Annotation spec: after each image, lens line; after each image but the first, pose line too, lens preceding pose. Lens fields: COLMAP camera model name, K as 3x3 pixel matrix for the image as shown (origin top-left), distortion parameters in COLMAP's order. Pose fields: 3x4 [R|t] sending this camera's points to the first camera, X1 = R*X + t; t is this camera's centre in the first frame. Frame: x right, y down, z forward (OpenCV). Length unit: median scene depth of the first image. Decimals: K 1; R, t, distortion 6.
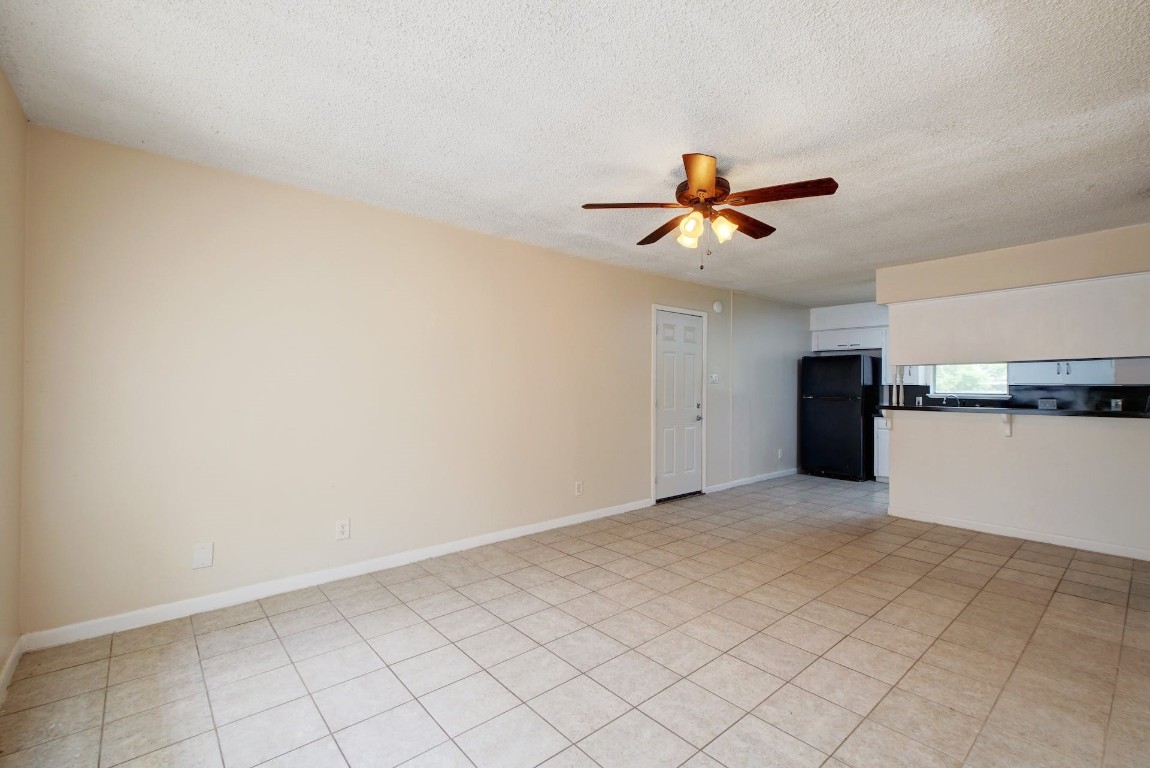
lens RADIAL K [[501.9, 0, 593.1], [0, 501.9, 383.2], [0, 0, 1]] dist [0.042637, -0.018582]
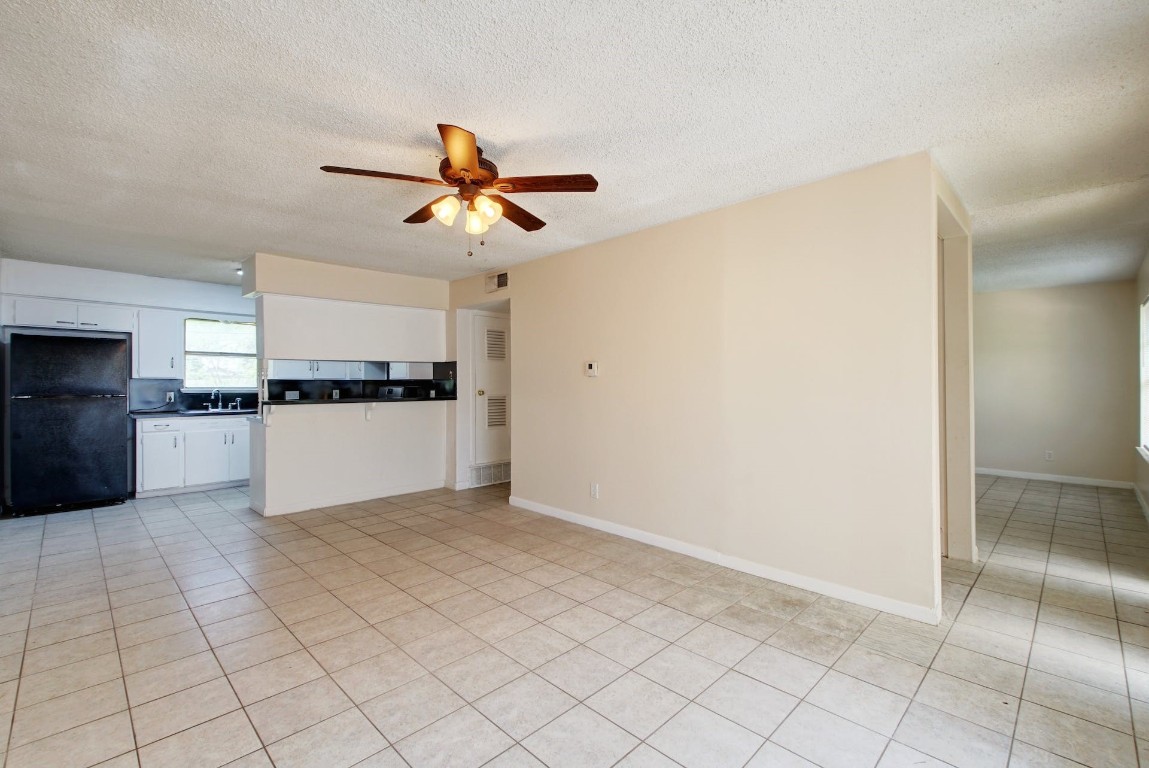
lens RADIAL K [[501.5, 0, 592.6], [0, 501.5, 383.2], [0, 0, 1]] dist [0.042637, -0.018582]
pose [[-0.071360, -0.005247, 0.997437, -0.675059], [-0.008292, 0.999955, 0.004667, 0.002238], [-0.997416, -0.007937, -0.071401, 0.774540]]
